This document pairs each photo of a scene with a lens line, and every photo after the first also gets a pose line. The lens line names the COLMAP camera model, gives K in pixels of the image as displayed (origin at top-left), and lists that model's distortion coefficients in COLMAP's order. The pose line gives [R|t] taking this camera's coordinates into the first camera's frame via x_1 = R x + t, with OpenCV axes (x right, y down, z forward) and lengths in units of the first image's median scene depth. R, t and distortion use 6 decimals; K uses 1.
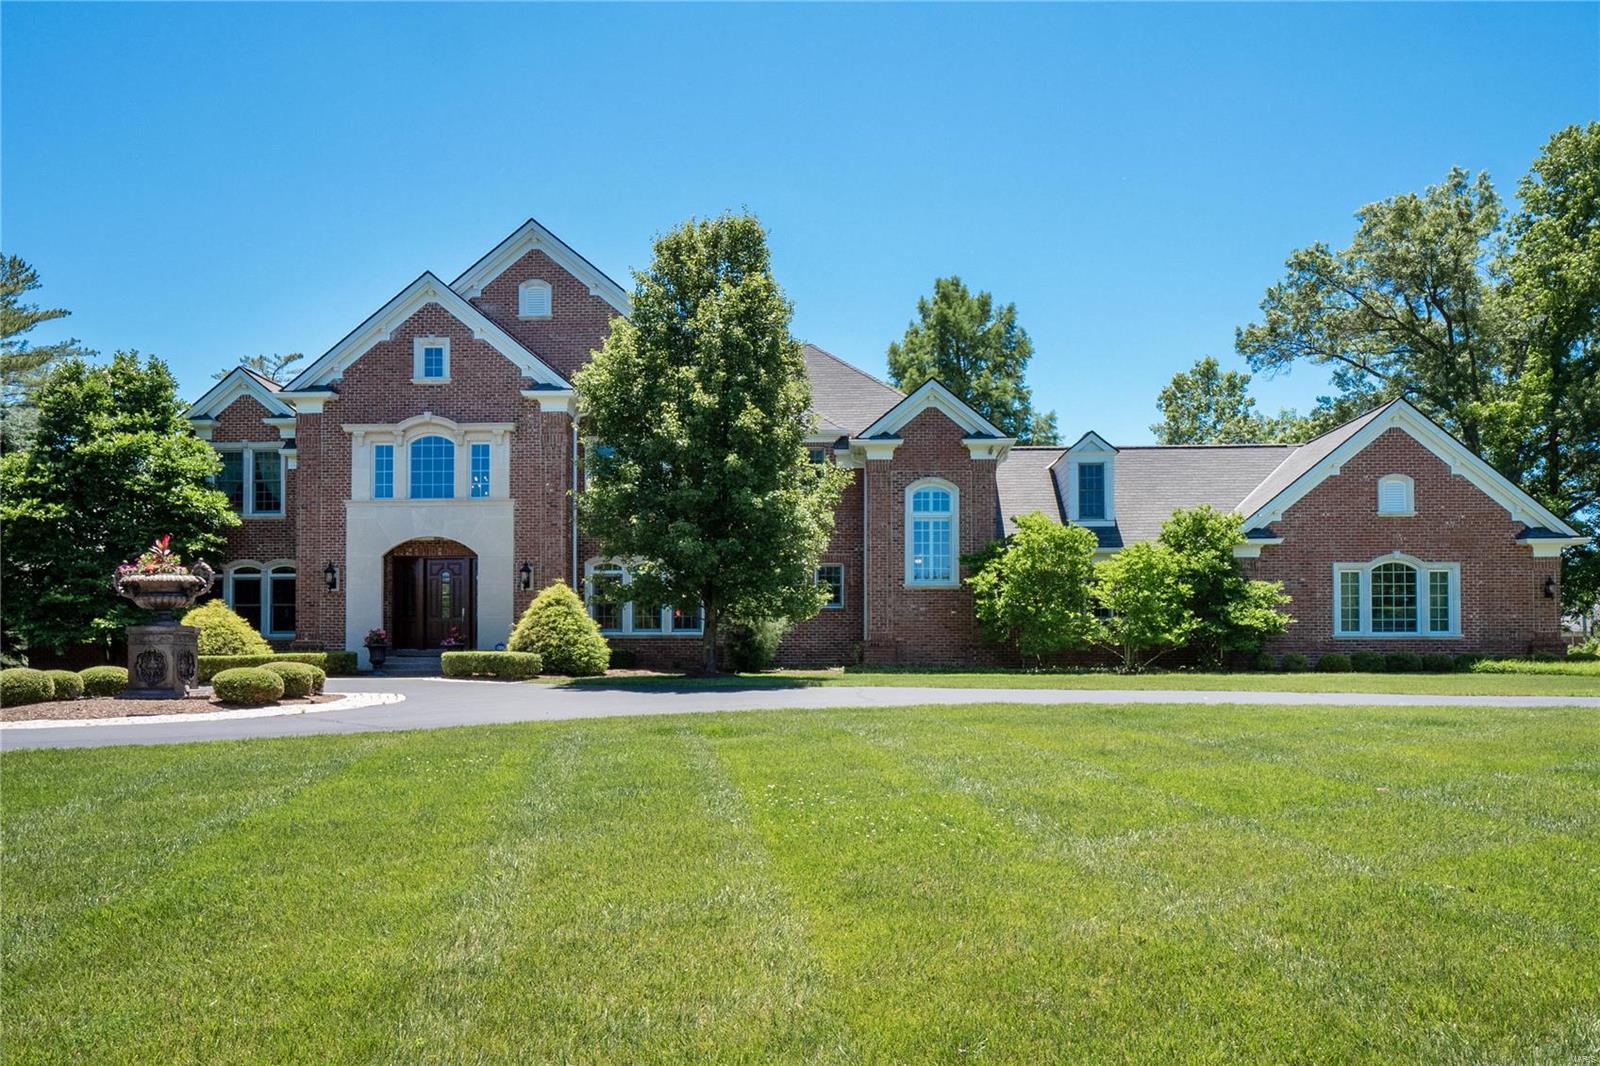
lens RADIAL K [[1329.3, 0, 798.7], [0, 1329.3, 564.1], [0, 0, 1]] dist [0.006958, -0.057241]
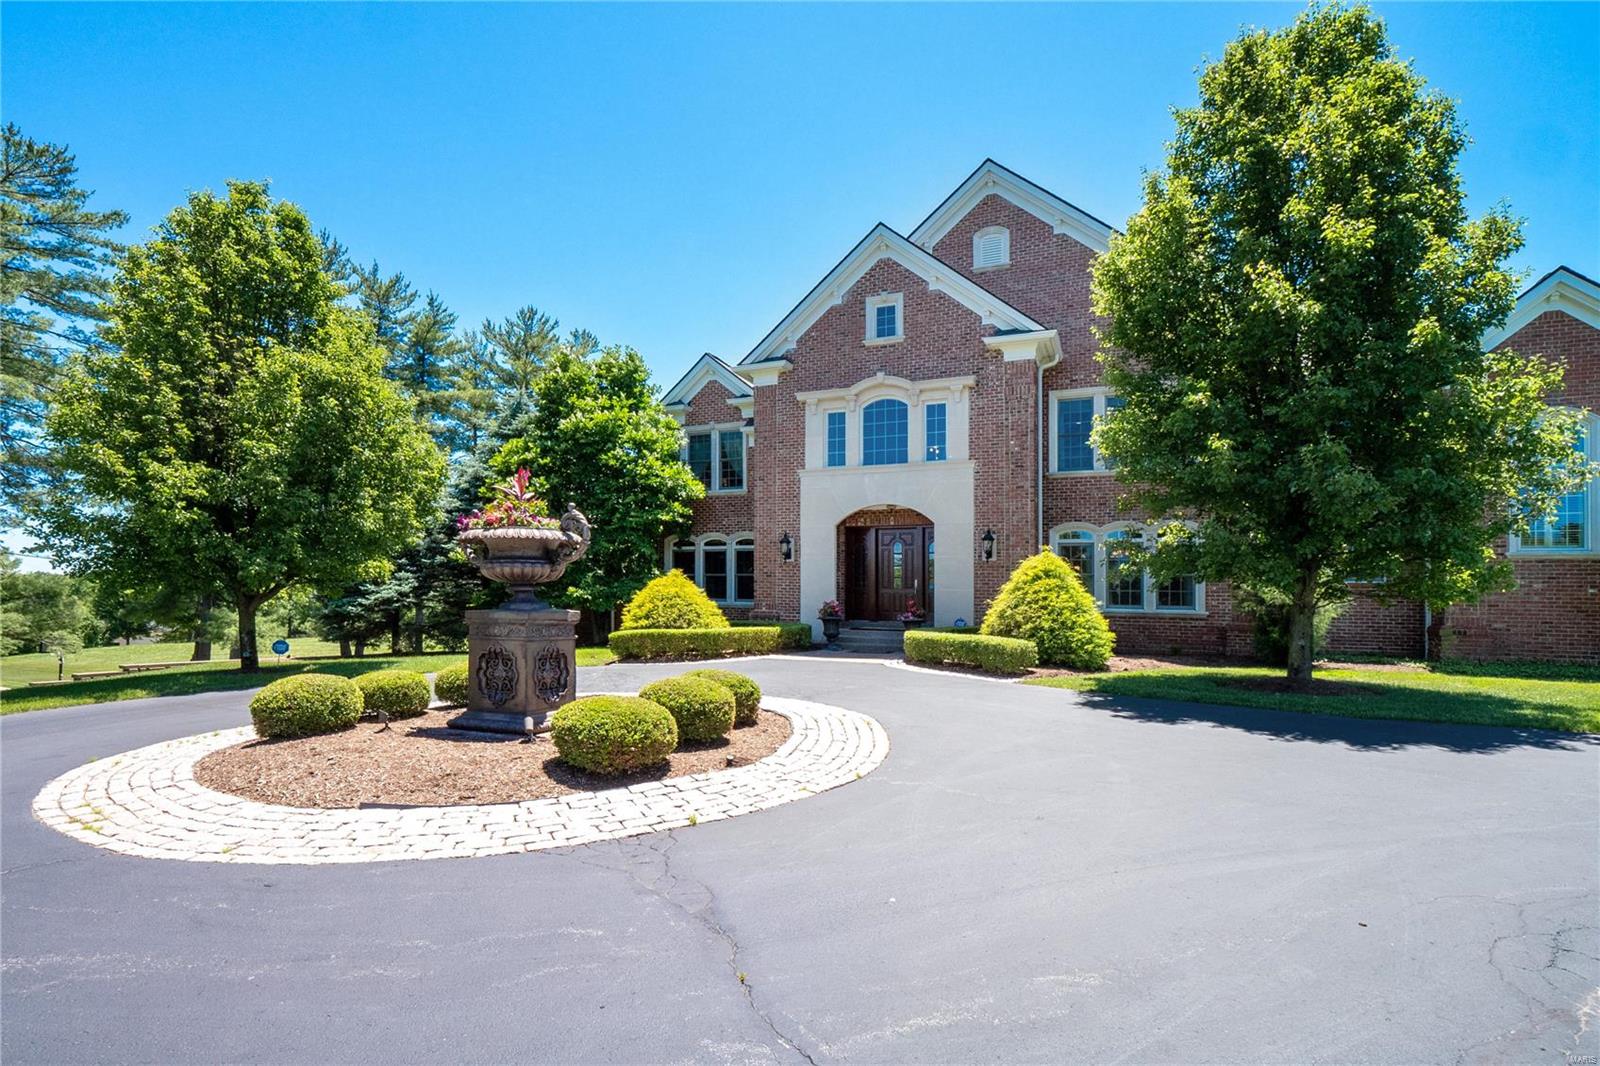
lens RADIAL K [[745.4, 0, 800.0], [0, 745.4, 533.0], [0, 0, 1]] dist [-0.004631, -0.000273]
pose [[0.943561, -0.011931, -0.330983, -0.157592], [0.004076, 0.999694, -0.024416, 0.012765], [0.331173, 0.021689, 0.943321, 0.478223]]
